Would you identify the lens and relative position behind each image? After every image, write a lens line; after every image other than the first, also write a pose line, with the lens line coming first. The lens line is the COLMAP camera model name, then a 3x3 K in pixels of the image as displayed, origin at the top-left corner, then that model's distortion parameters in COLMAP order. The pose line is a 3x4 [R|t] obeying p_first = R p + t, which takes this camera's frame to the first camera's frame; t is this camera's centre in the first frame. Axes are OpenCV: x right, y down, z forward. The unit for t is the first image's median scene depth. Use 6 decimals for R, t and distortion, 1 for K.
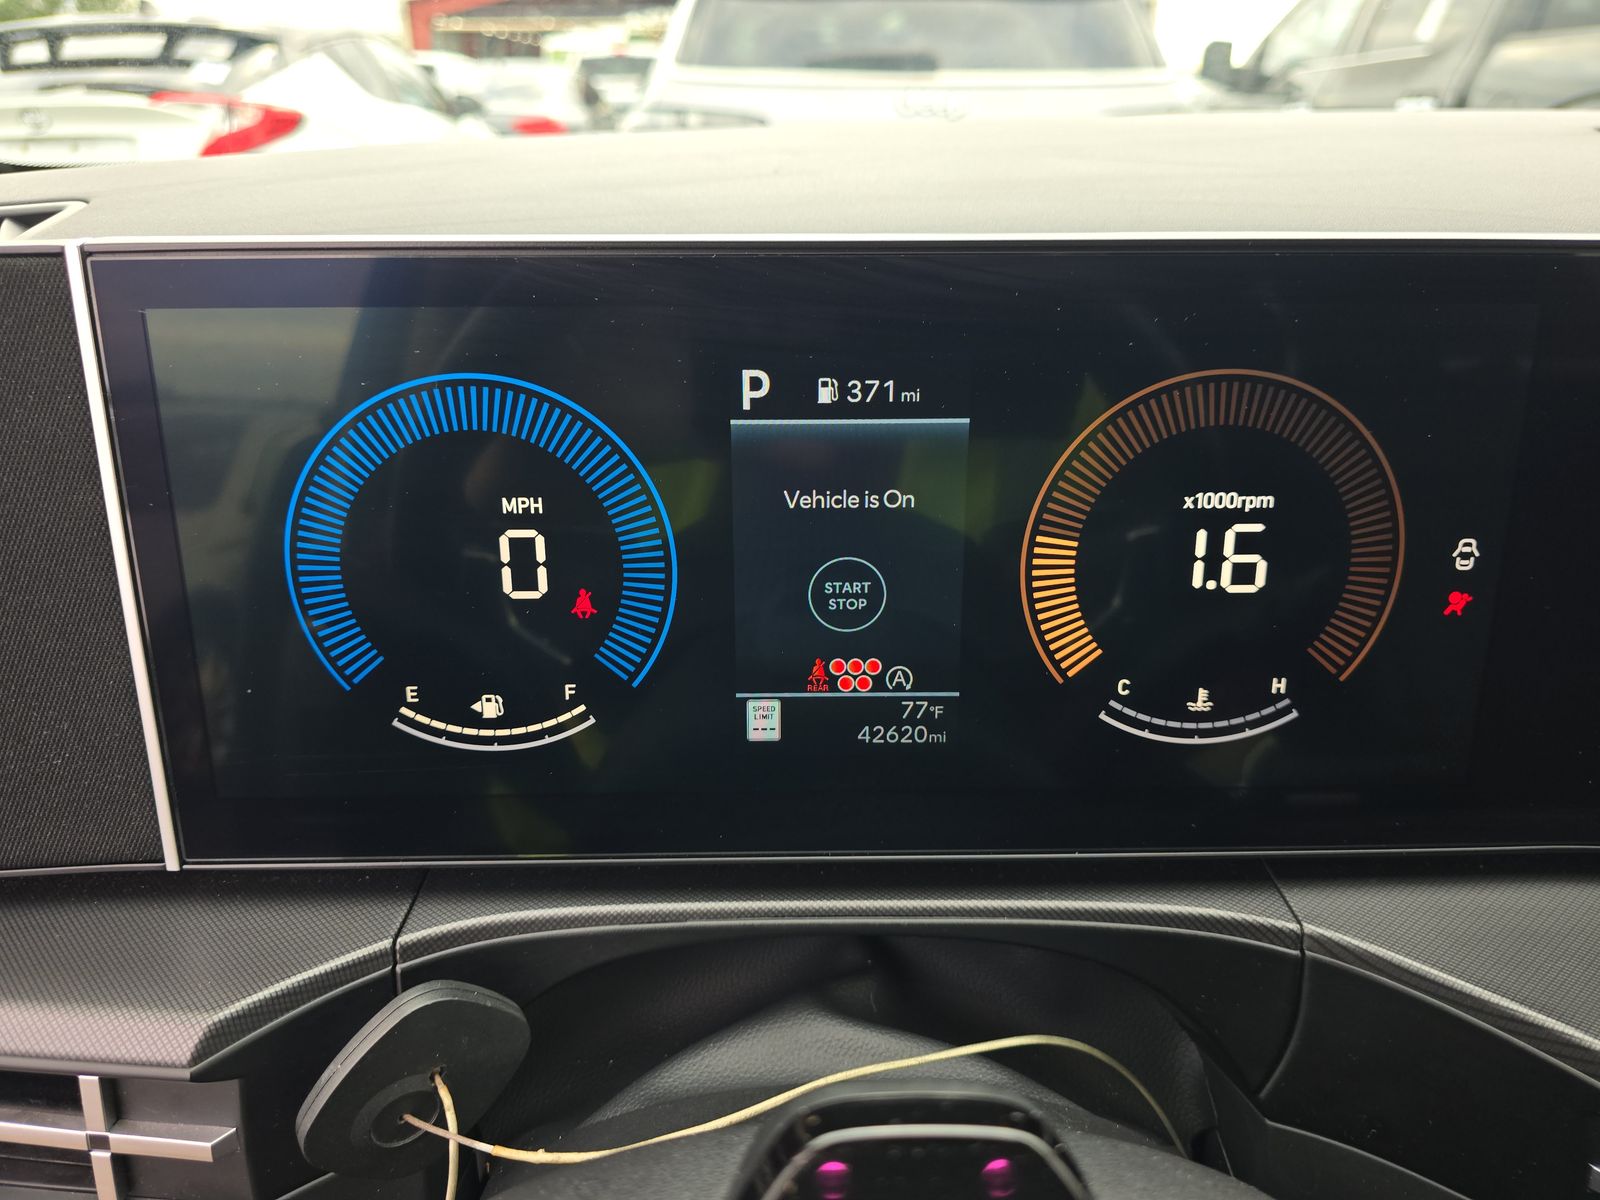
lens RADIAL K [[1052.5, 0, 800.0], [0, 1052.5, 600.0], [0, 0, 1]] dist [-0.001041, 0.002120]
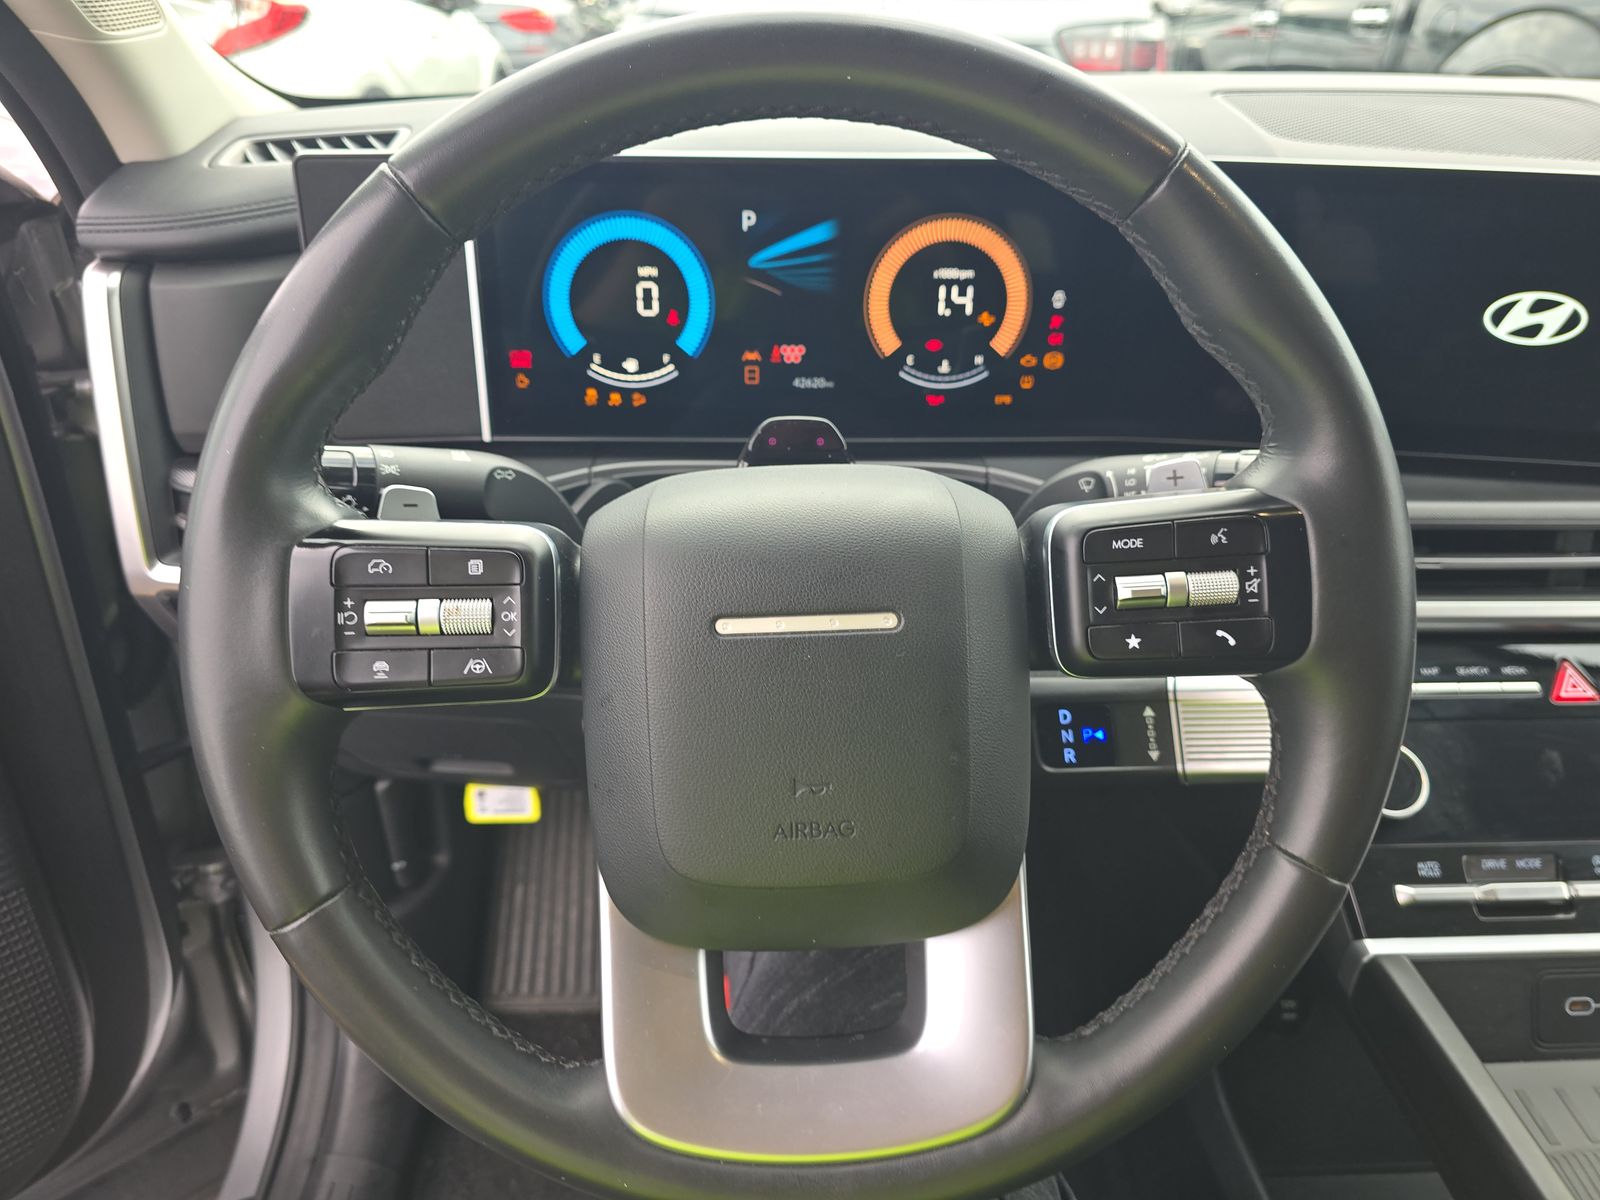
lens RADIAL K [[1078.2, 0, 803.6], [0, 1078.2, 607.7], [0, 0, 1]] dist [0.054013, -0.062986]
pose [[0.999943, 0.008246, 0.006778, 0.065334], [-0.008741, 0.997032, 0.076489, 0.435914], [-0.006127, -0.076544, 0.997047, -1.358553]]
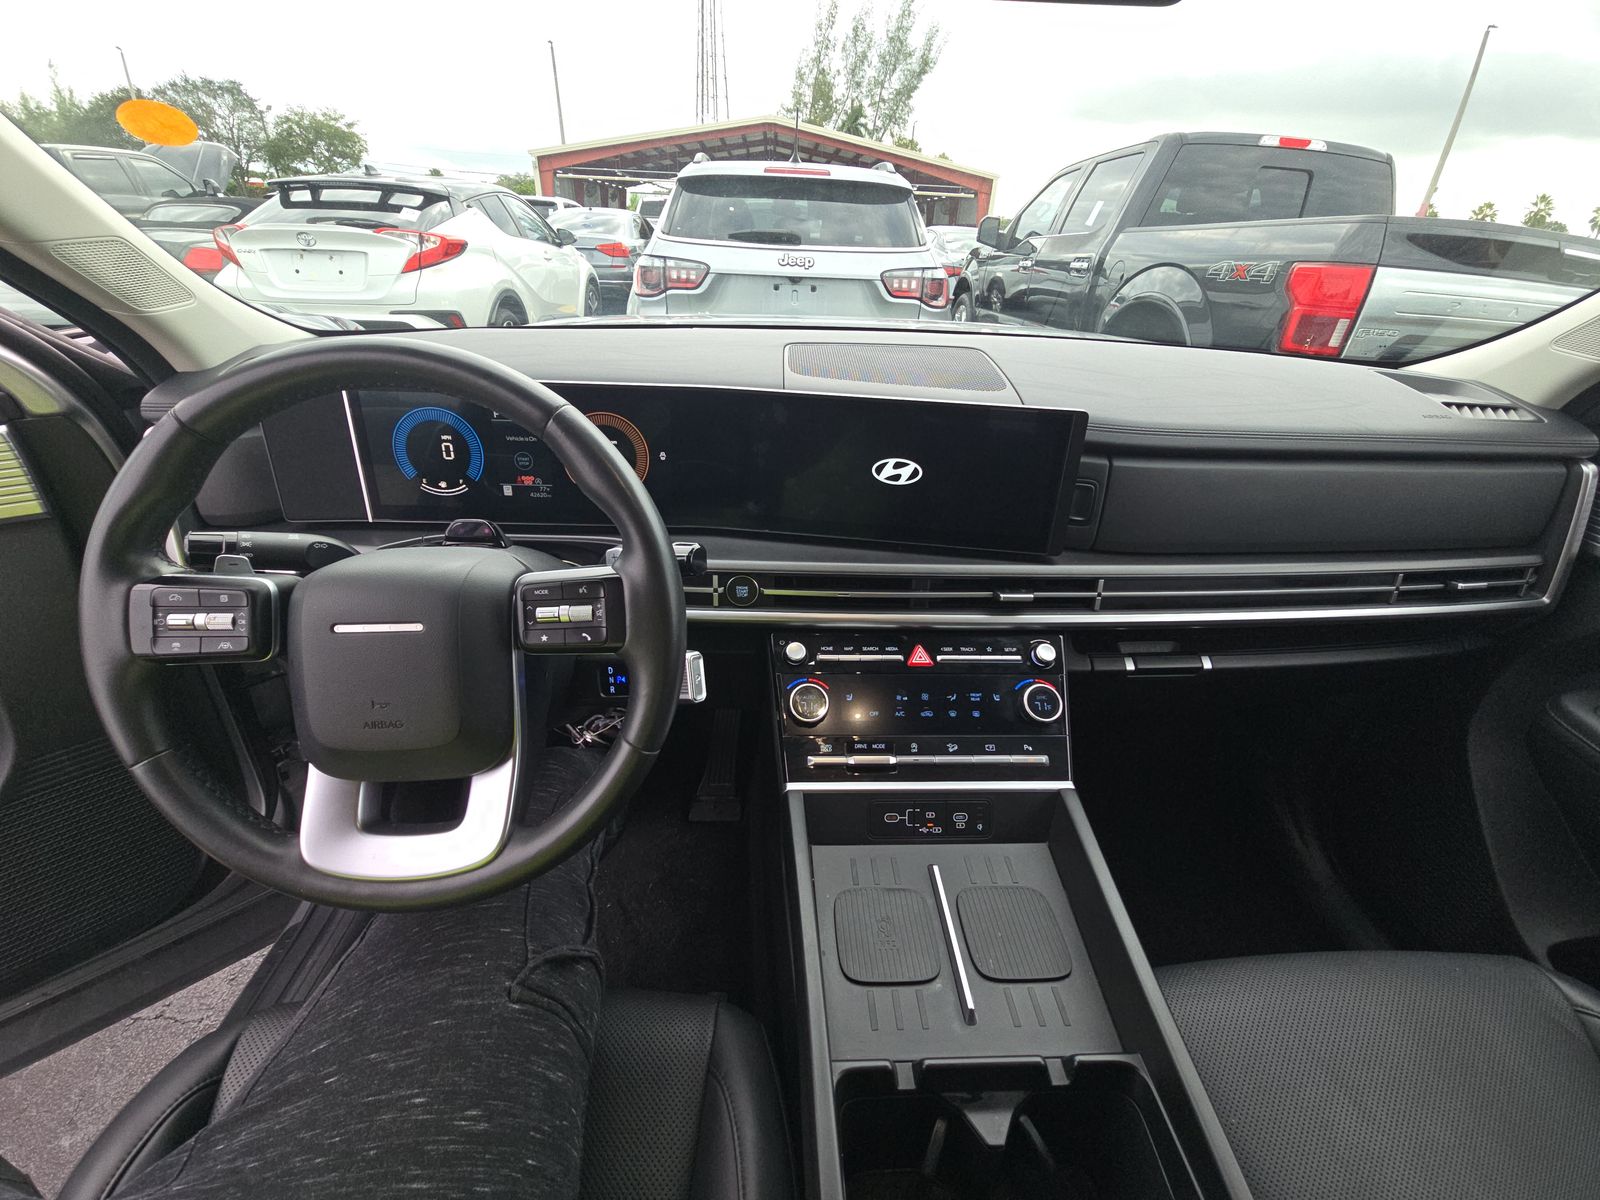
lens RADIAL K [[636.5, 0, 800.0], [0, 636.5, 600.0], [0, 0, 1]] dist [0.019883, 0.000212]
pose [[0.999579, 0.024348, 0.015757, 1.152841], [-0.025572, 0.996238, 0.082801, 0.318030], [-0.013682, -0.083169, 0.996442, -1.710387]]
